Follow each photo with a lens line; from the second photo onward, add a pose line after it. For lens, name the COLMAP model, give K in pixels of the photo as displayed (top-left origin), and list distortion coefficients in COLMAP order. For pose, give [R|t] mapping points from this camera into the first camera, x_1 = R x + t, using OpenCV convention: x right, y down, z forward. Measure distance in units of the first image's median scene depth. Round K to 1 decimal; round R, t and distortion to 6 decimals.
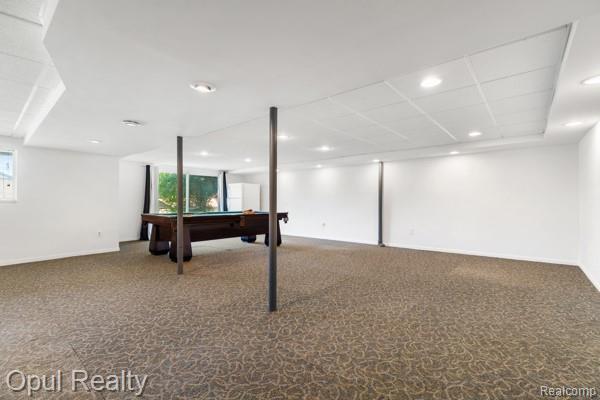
lens RADIAL K [[271.7, 0, 303.1], [0, 271.7, 199.6], [0, 0, 1]] dist [-0.000692, 0.000150]
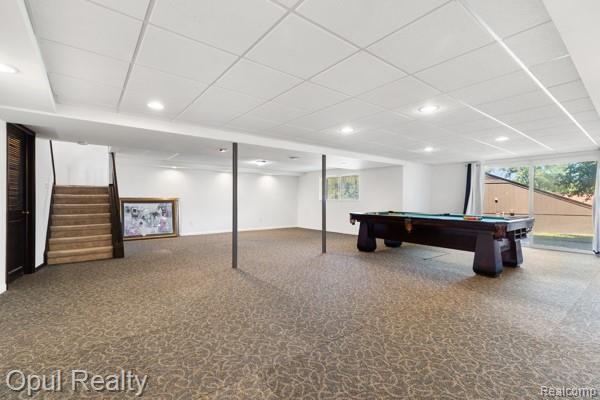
lens RADIAL K [[271.7, 0, 301.3], [0, 271.7, 201.1], [0, 0, 1]] dist [-0.000692, 0.000150]
pose [[-0.207279, 0.003572, -0.978275, 0.862417], [0.002918, 0.999991, 0.003033, 0.002863], [0.978277, -0.002226, -0.207288, 1.065628]]
